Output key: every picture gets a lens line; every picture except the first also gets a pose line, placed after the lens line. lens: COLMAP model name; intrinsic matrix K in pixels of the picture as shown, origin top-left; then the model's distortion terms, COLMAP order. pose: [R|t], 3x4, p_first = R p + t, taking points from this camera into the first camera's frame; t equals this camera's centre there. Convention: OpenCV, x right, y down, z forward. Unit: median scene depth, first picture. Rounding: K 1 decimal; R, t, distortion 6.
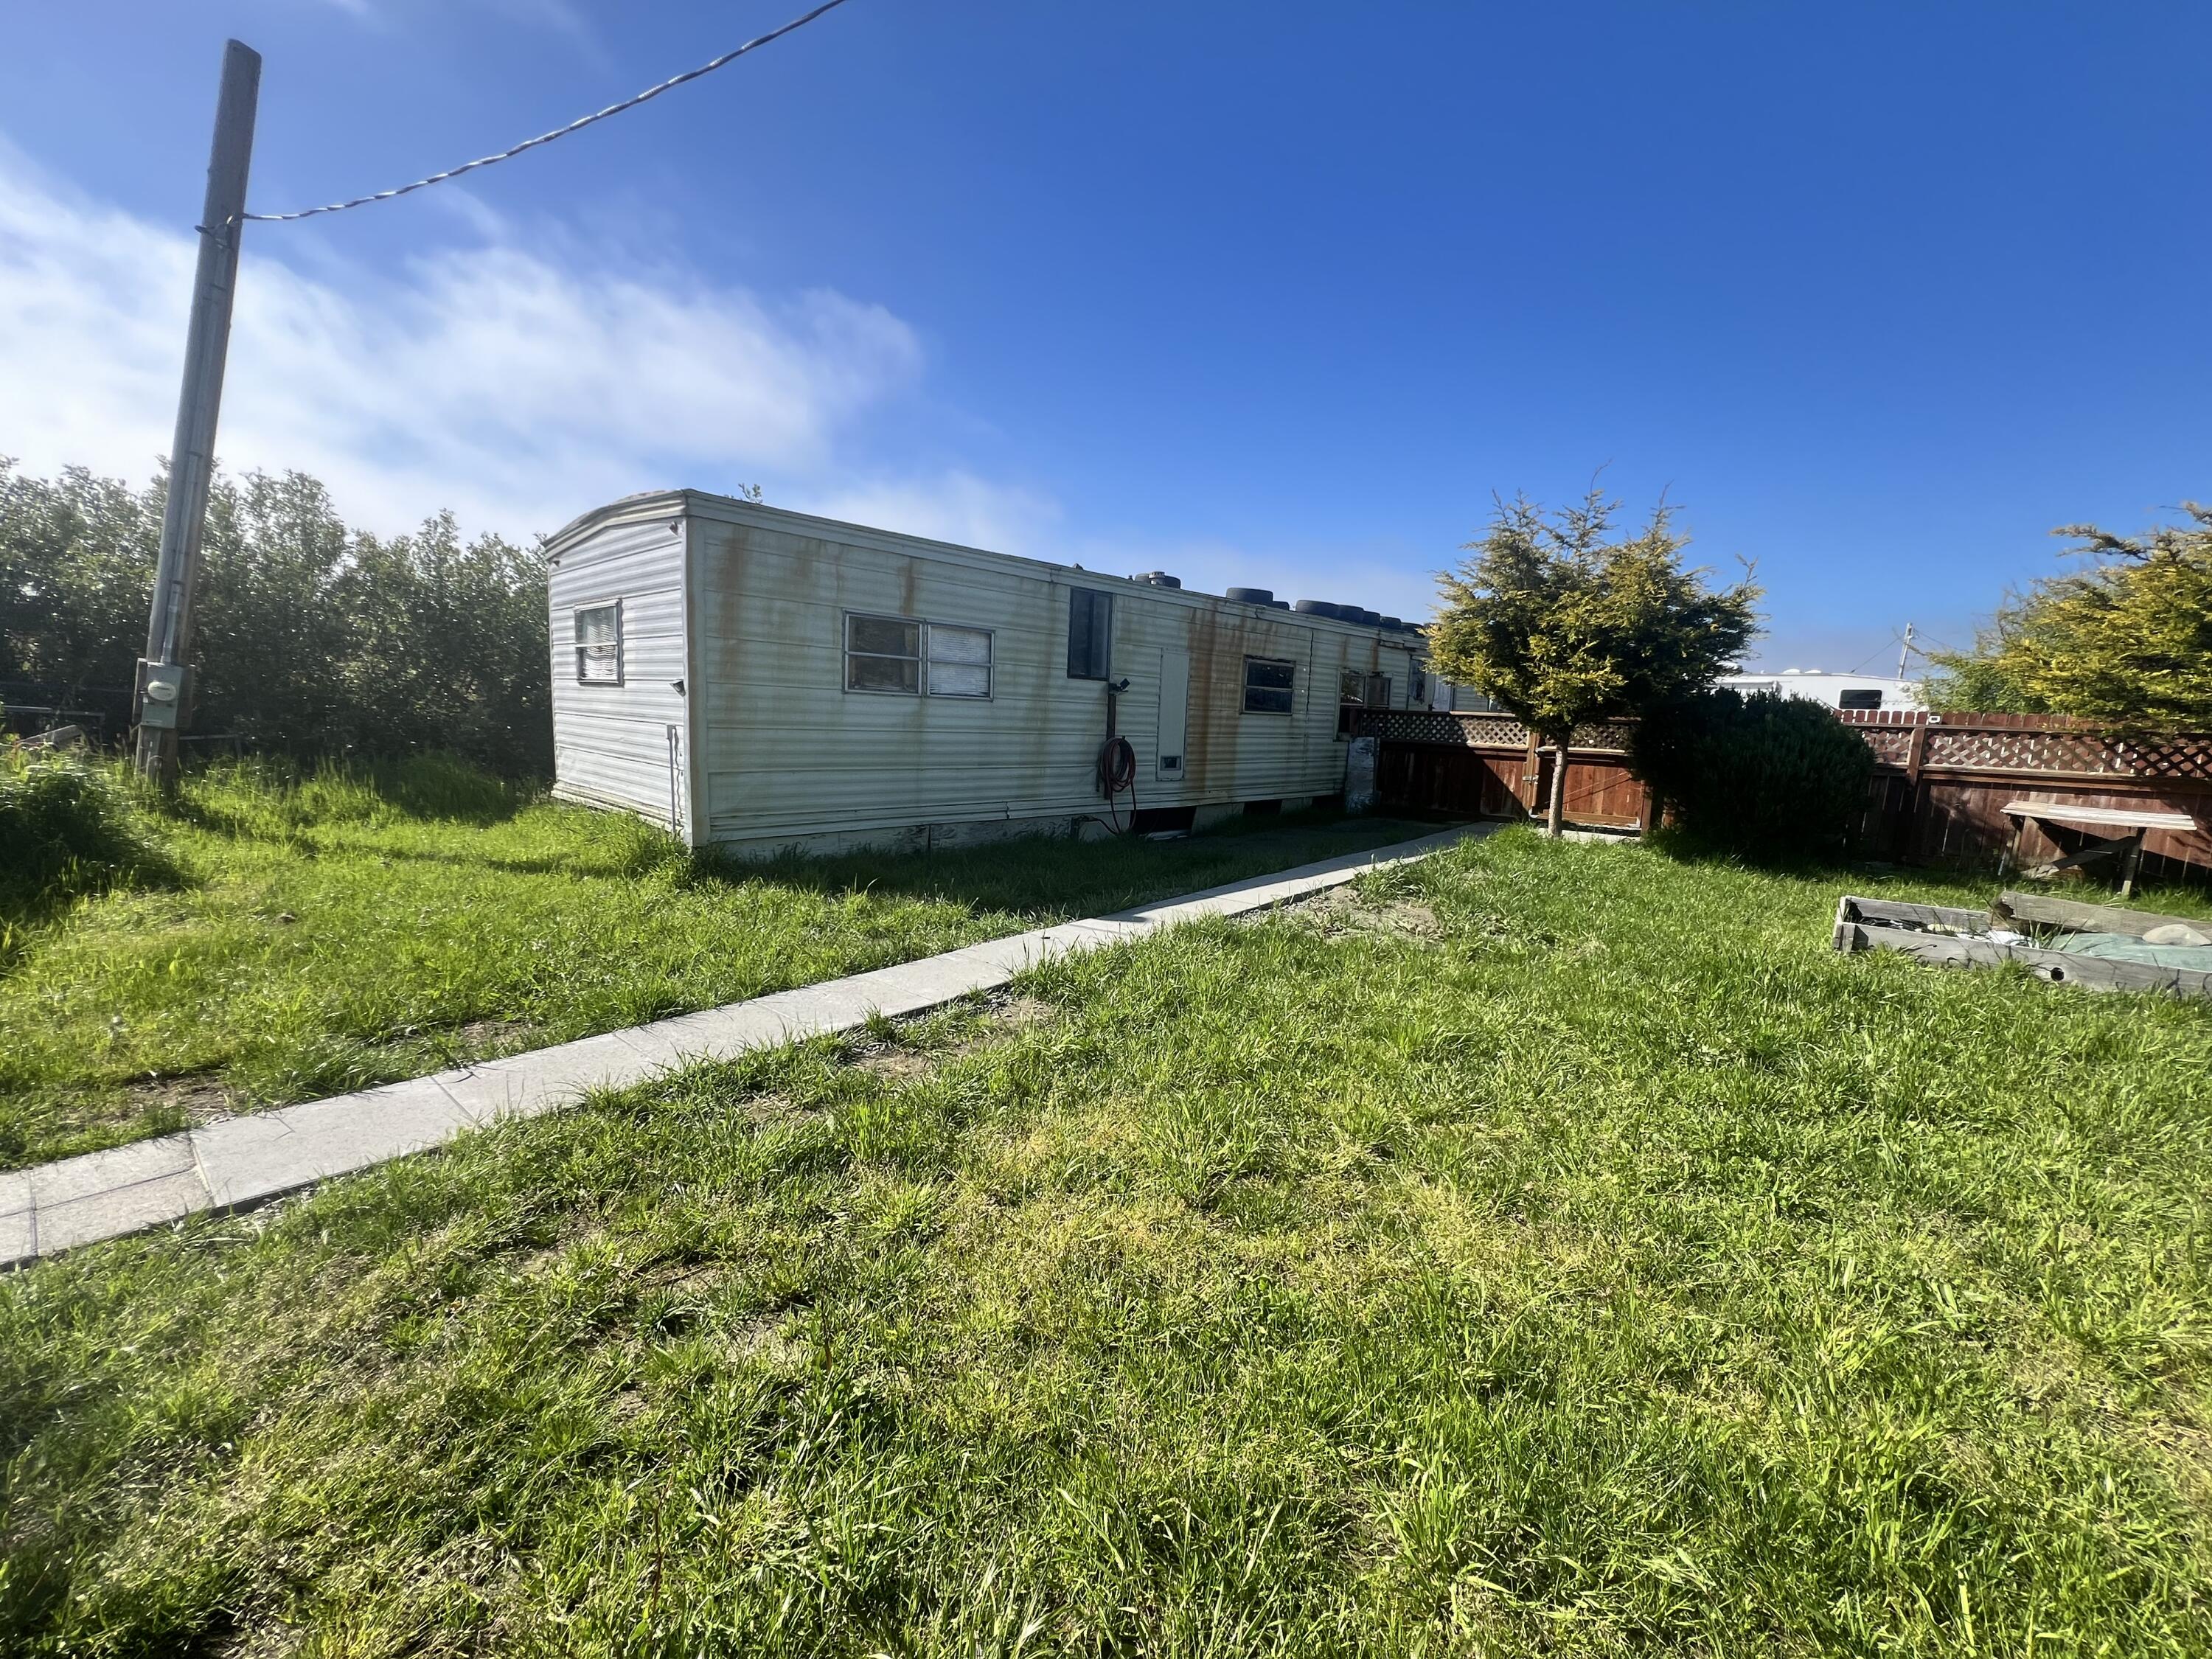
lens RADIAL K [[888.3, 0, 1106.2], [0, 888.3, 827.0], [0, 0, 1]] dist [-0.003290, 0.000987]
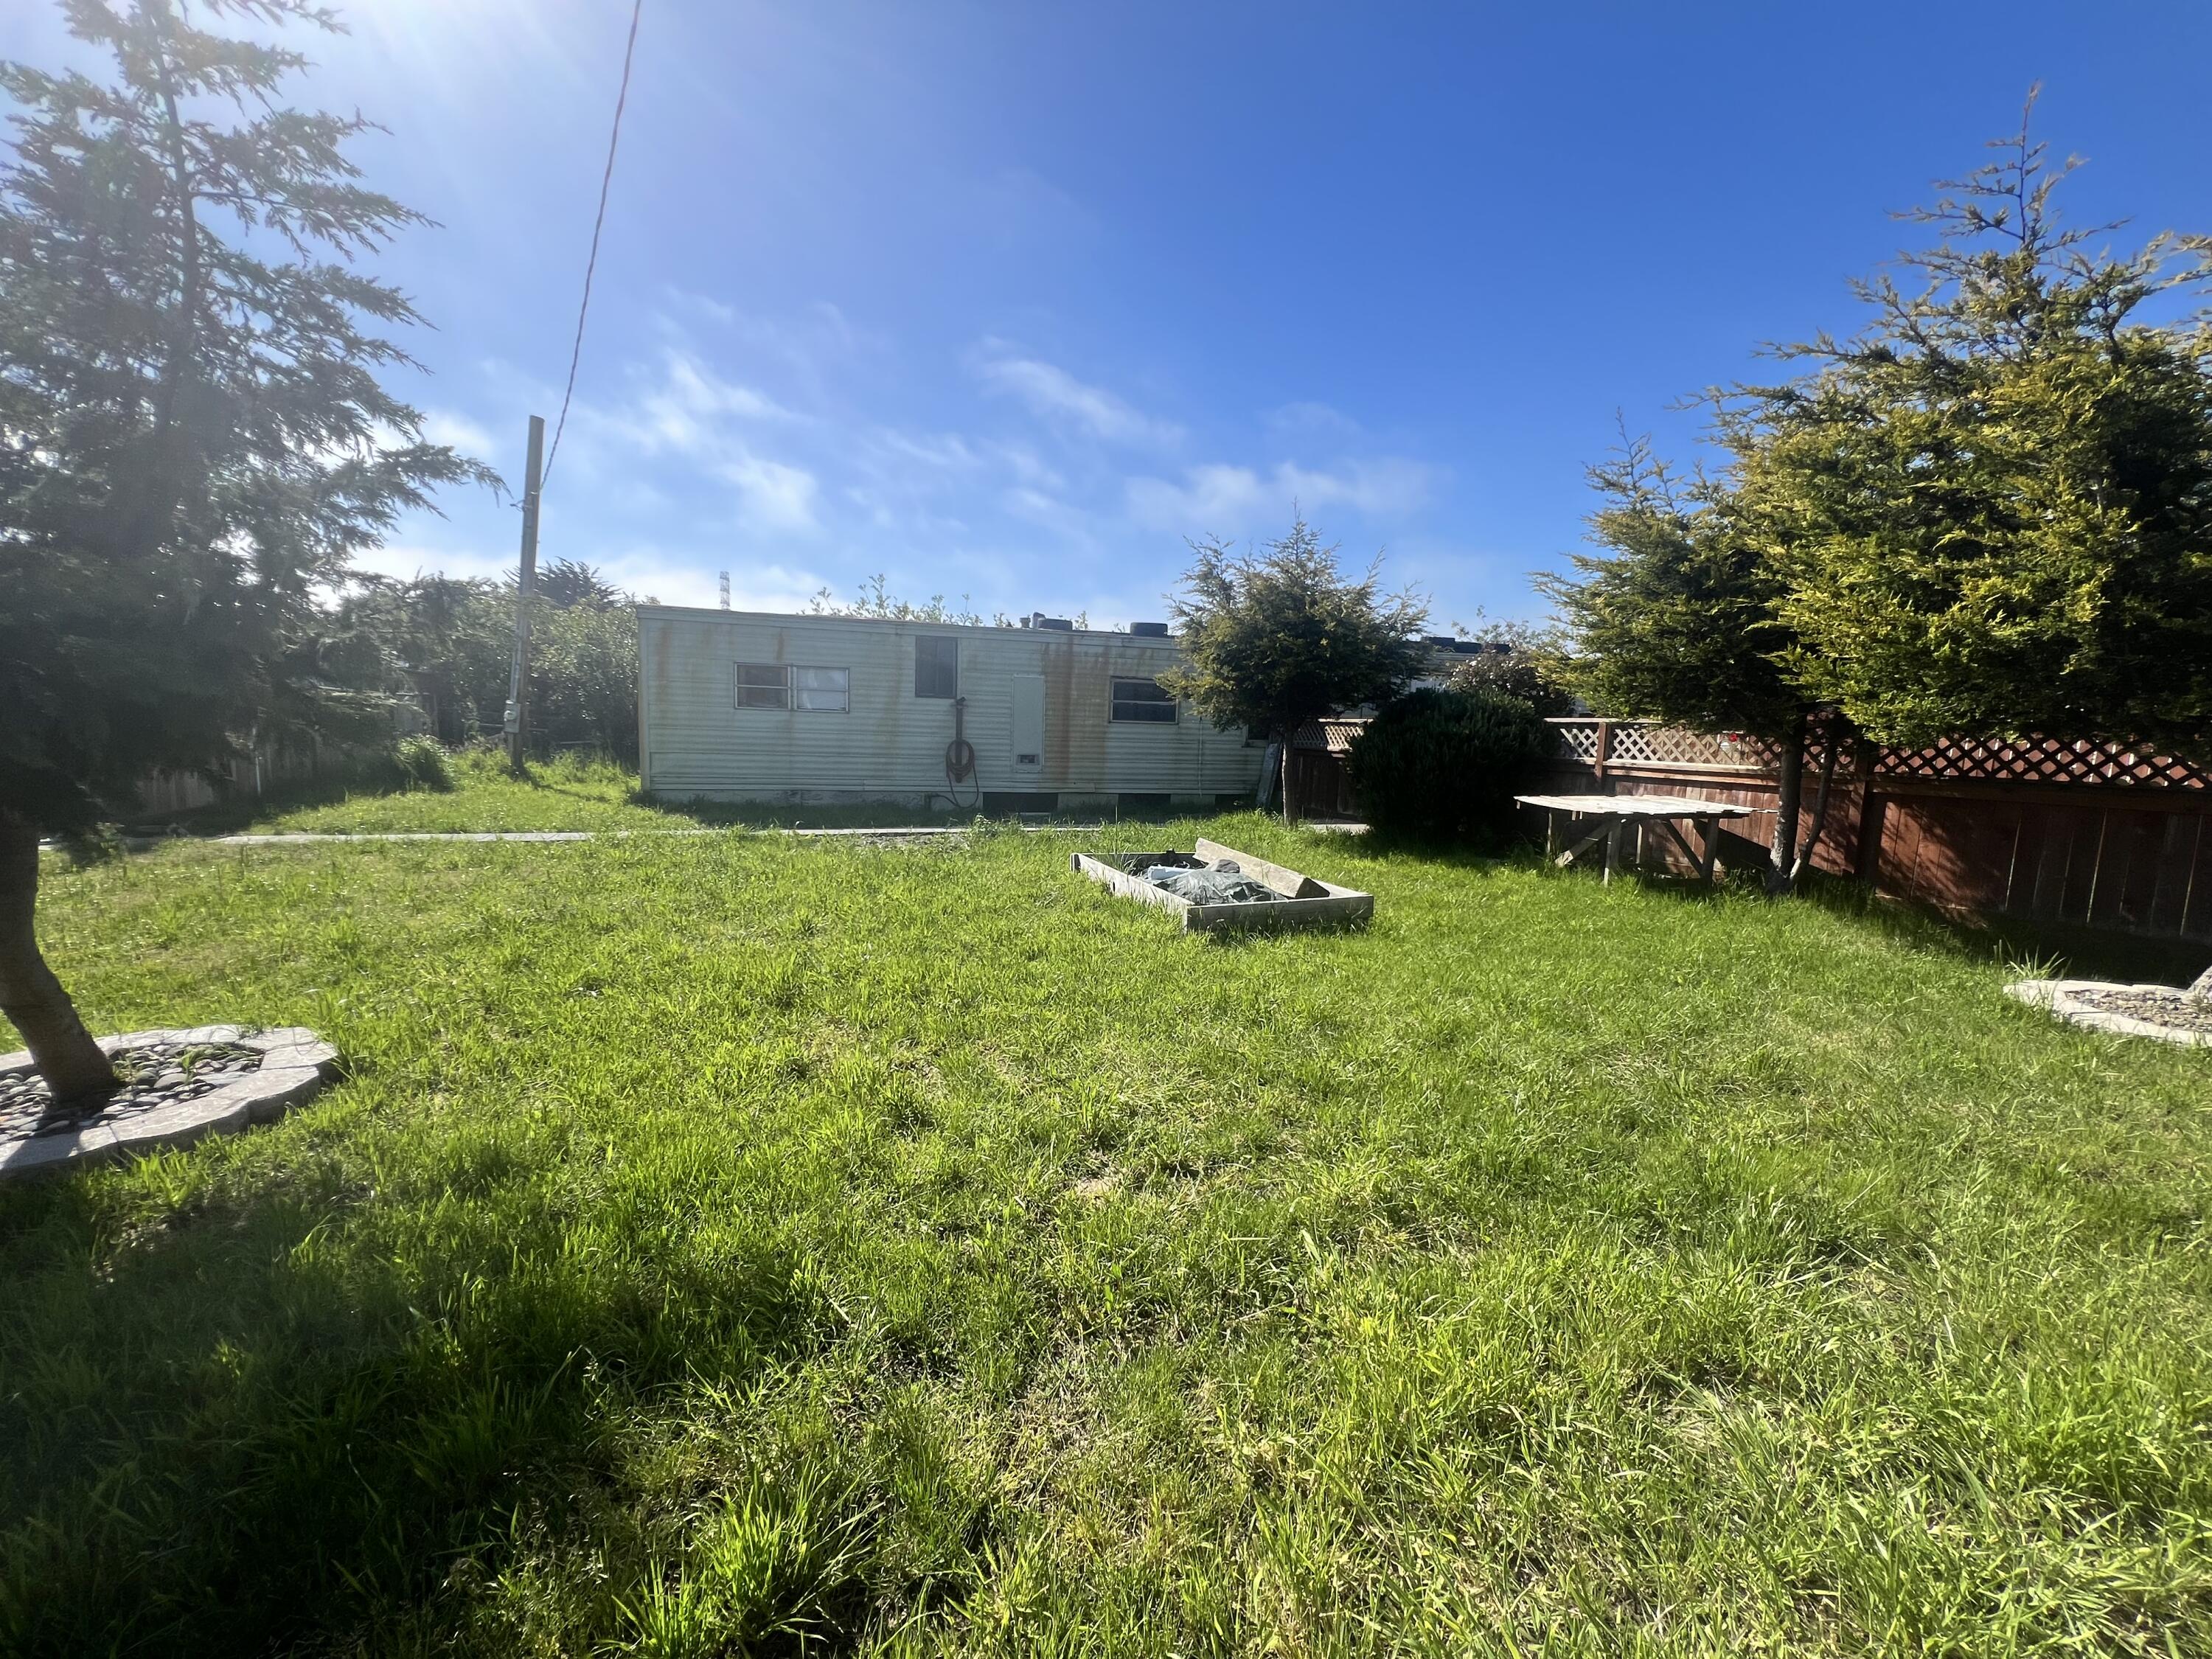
lens RADIAL K [[888.3, 0, 1106.9], [0, 888.3, 833.5], [0, 0, 1]] dist [-0.003290, 0.000987]
pose [[0.869337, 0.046091, -0.492066, 1.061612], [-0.059926, 0.998126, -0.012378, 0.061718], [0.490573, 0.040248, 0.870470, -0.123326]]
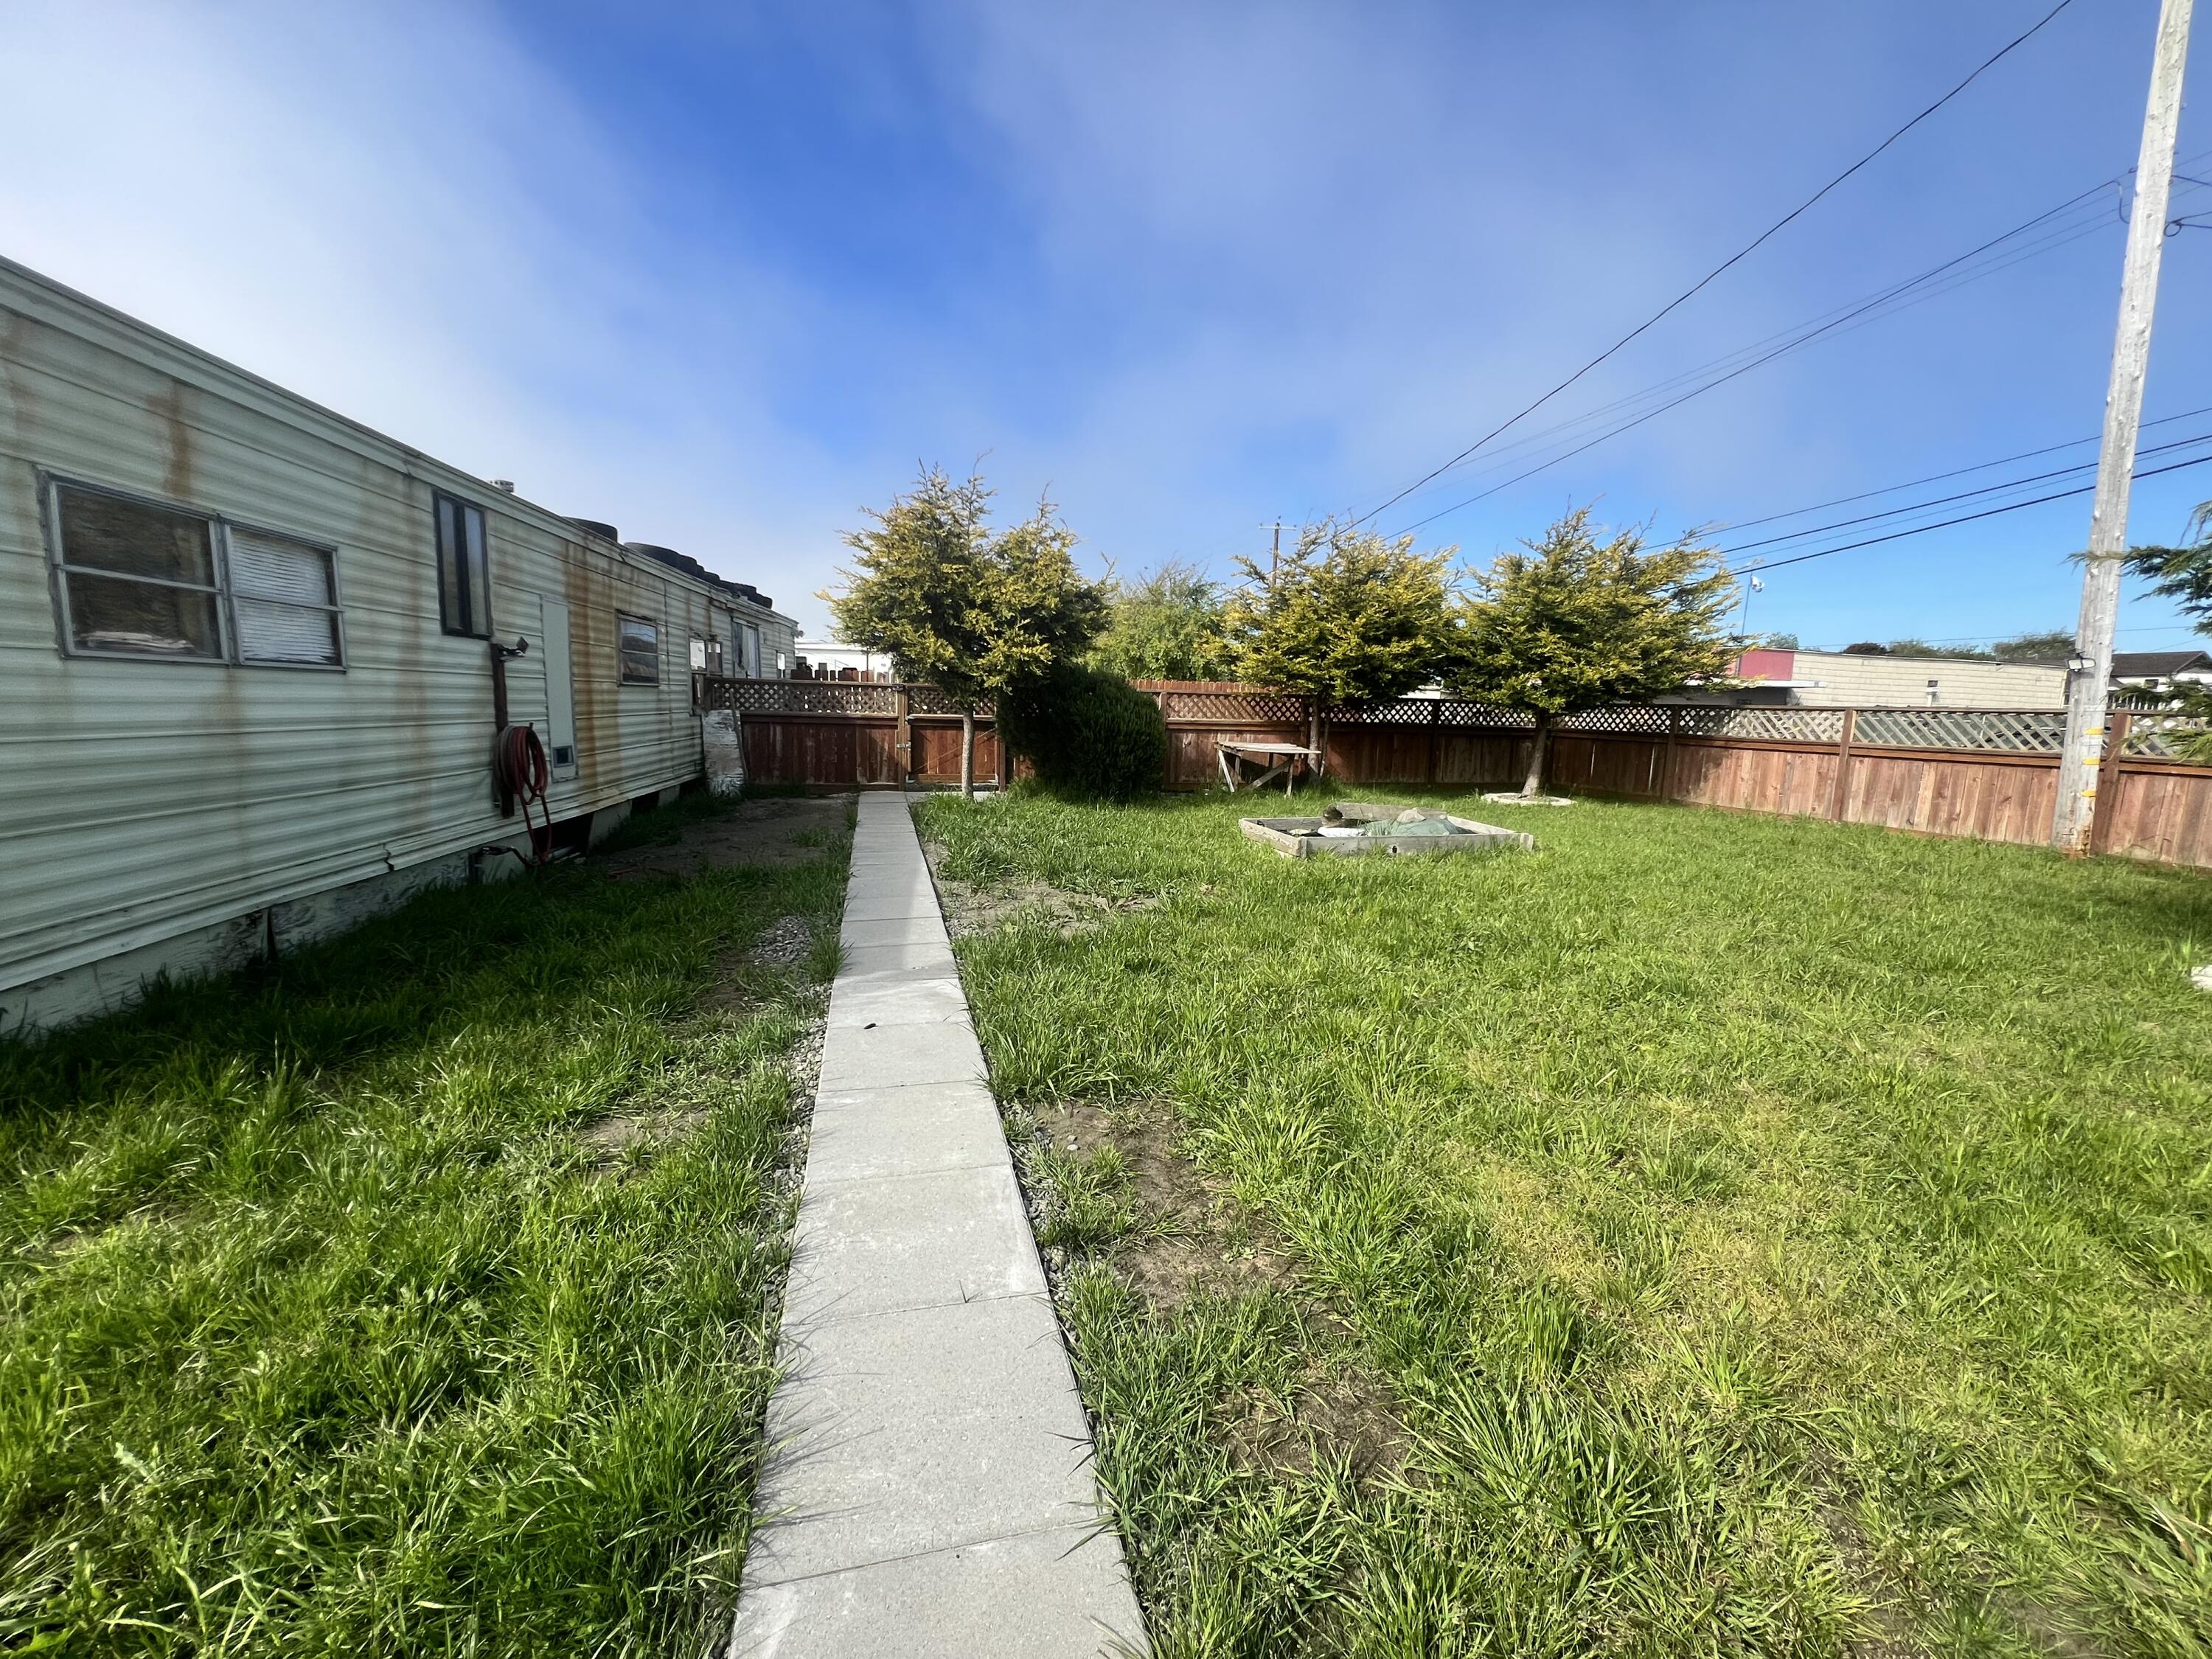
lens RADIAL K [[888.3, 0, 1104.8], [0, 888.3, 826.9], [0, 0, 1]] dist [-0.003290, 0.000987]
pose [[0.591960, -0.136182, 0.794379, -0.313179], [0.101424, 0.990373, 0.094201, -0.049071], [-0.799560, 0.024806, 0.600073, 0.276369]]
